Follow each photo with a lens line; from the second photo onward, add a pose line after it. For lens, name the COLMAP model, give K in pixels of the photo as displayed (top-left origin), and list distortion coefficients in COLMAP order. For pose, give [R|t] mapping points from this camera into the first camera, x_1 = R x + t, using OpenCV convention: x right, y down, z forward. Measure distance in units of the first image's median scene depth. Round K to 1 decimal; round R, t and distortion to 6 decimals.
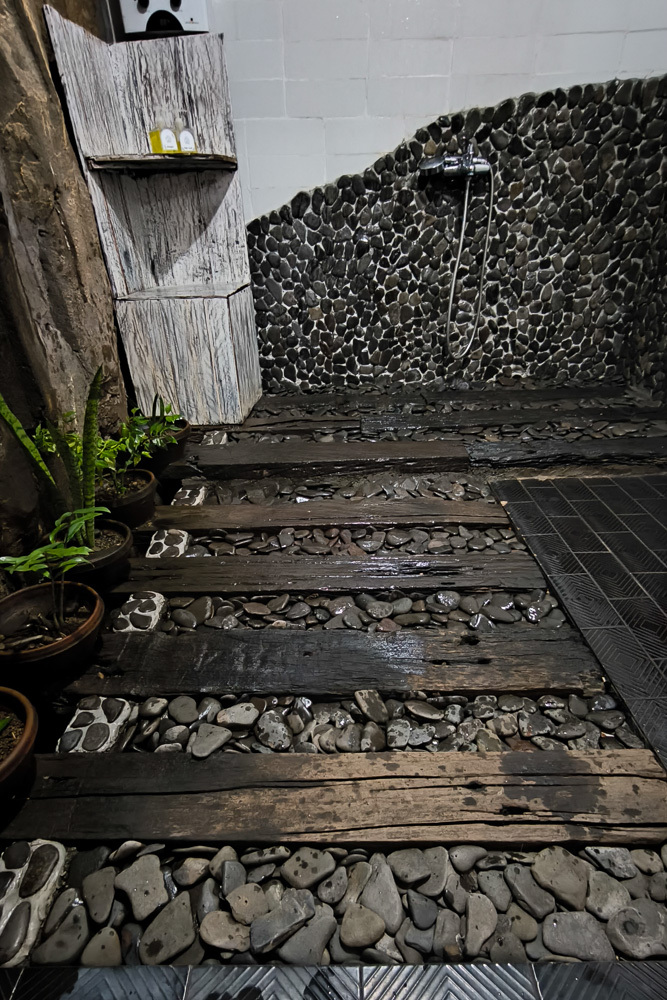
lens RADIAL K [[512.1, 0, 335.9], [0, 512.1, 586.2], [0, 0, 1]] dist [-0.027815, 0.018216]
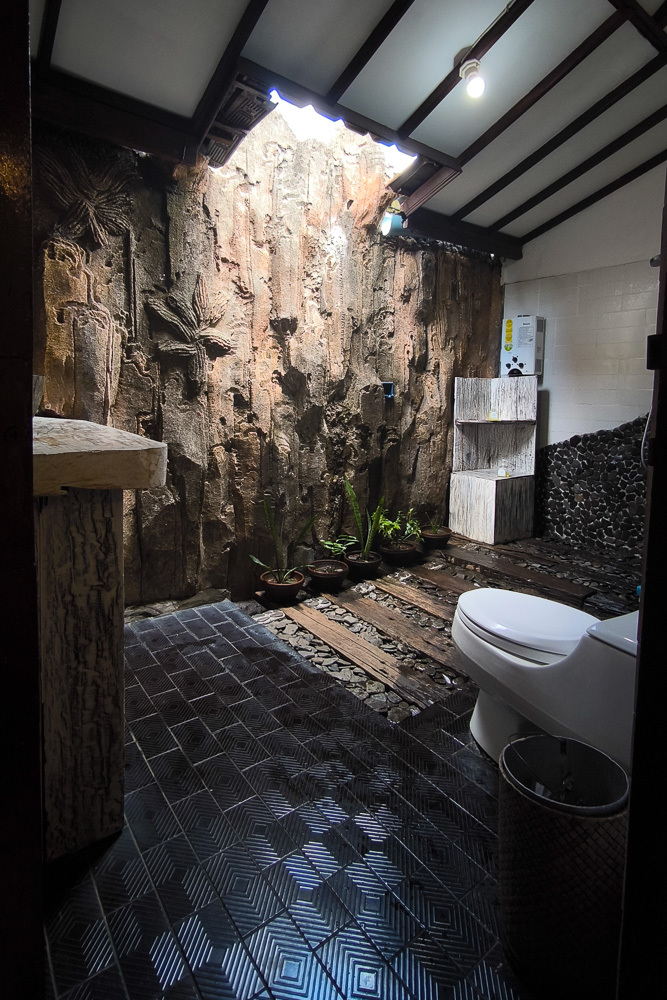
lens RADIAL K [[503.5, 0, 336.3], [0, 503.5, 430.5], [0, 0, 1]] dist [-0.027047, 0.000372]
pose [[0.609295, 0.089364, -0.787892, 0.768910], [-0.487914, 0.825508, -0.283685, 0.096674], [0.625059, 0.557271, 0.546580, -0.454761]]
